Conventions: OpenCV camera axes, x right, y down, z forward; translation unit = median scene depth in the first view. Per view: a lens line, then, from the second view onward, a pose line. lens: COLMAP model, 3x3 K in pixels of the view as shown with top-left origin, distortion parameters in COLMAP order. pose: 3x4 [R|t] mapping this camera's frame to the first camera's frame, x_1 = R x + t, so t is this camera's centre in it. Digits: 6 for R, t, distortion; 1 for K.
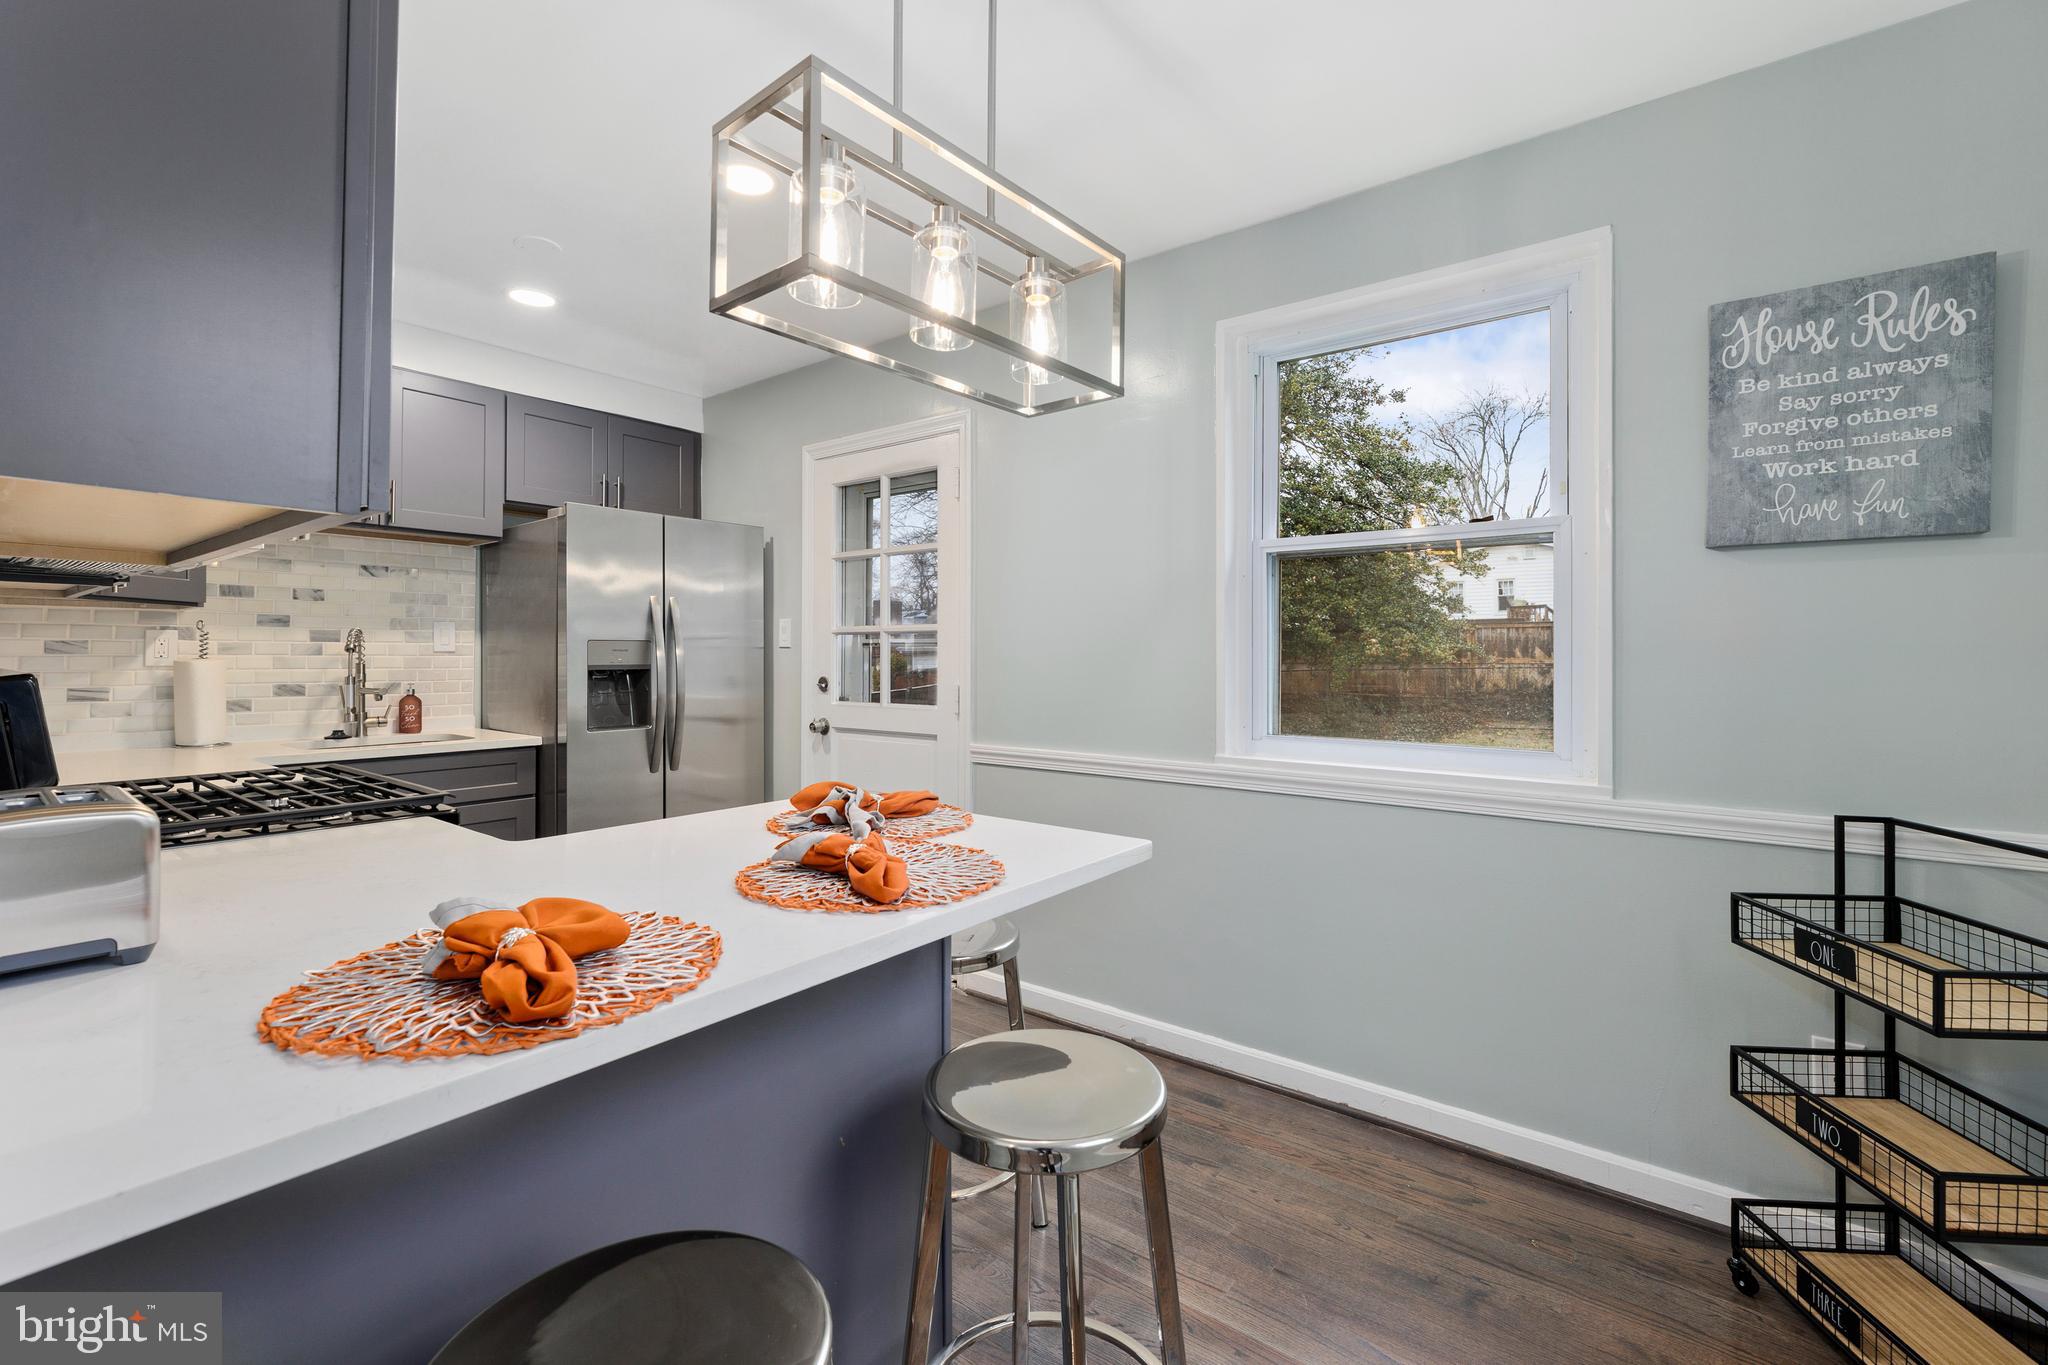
lens RADIAL K [[871.5, 0, 1020.2], [0, 871.5, 652.7], [0, 0, 1]] dist [0.001102, 0.000202]
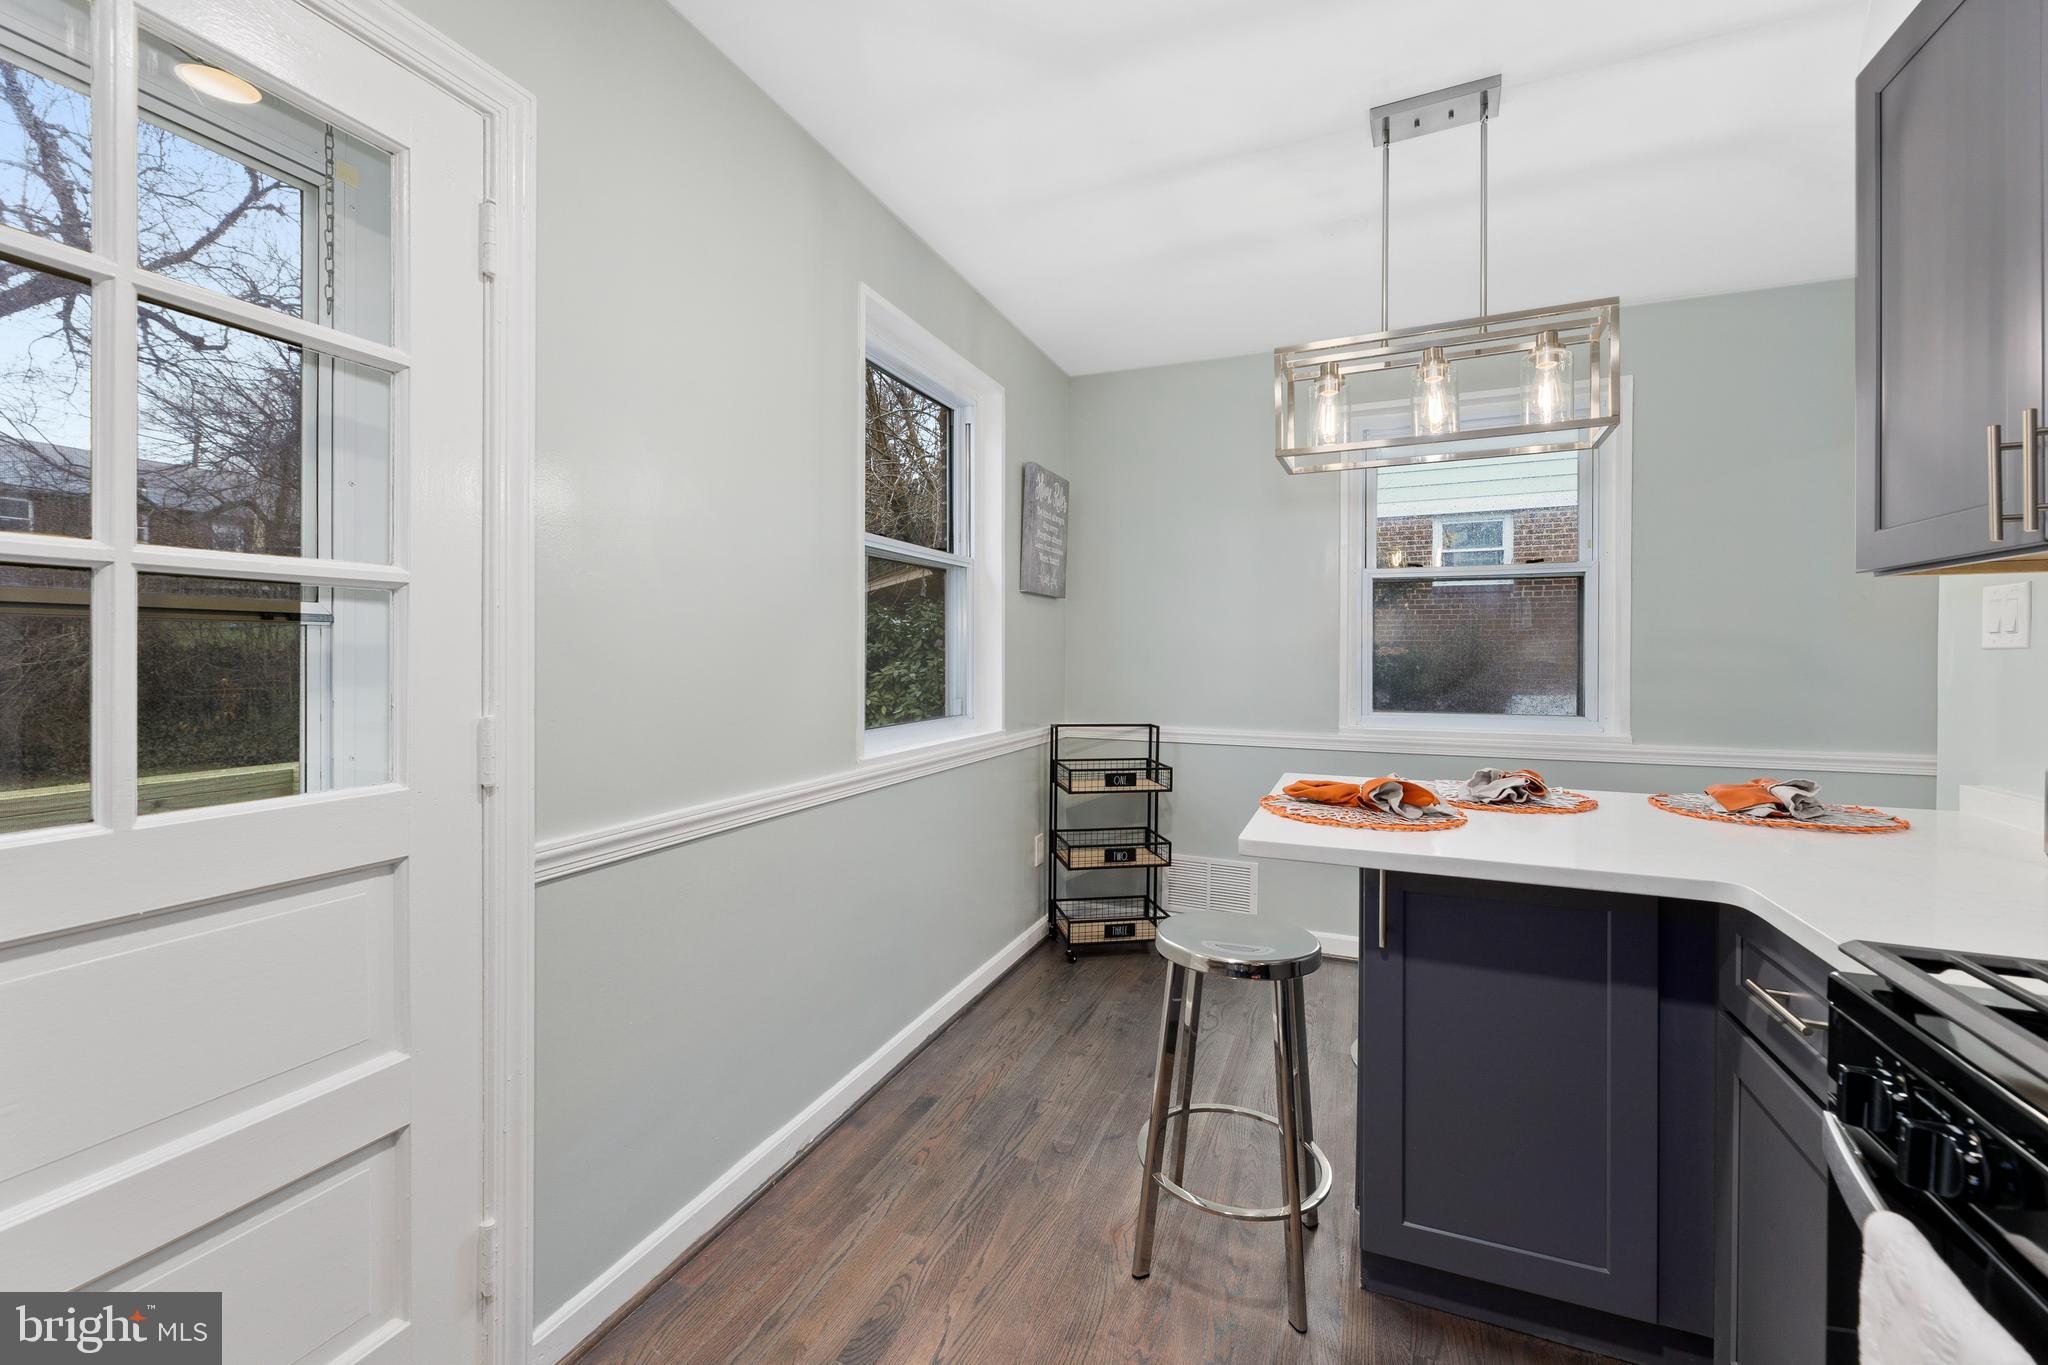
lens RADIAL K [[840.2, 0, 1012.5], [0, 840.2, 672.2], [0, 0, 1]] dist [0.001910, 0.000238]
pose [[-0.260114, -0.022889, 0.965307, -0.501836], [-0.002827, 0.999733, 0.022944, 0.004319], [-0.965574, 0.003239, -0.260109, 0.812714]]
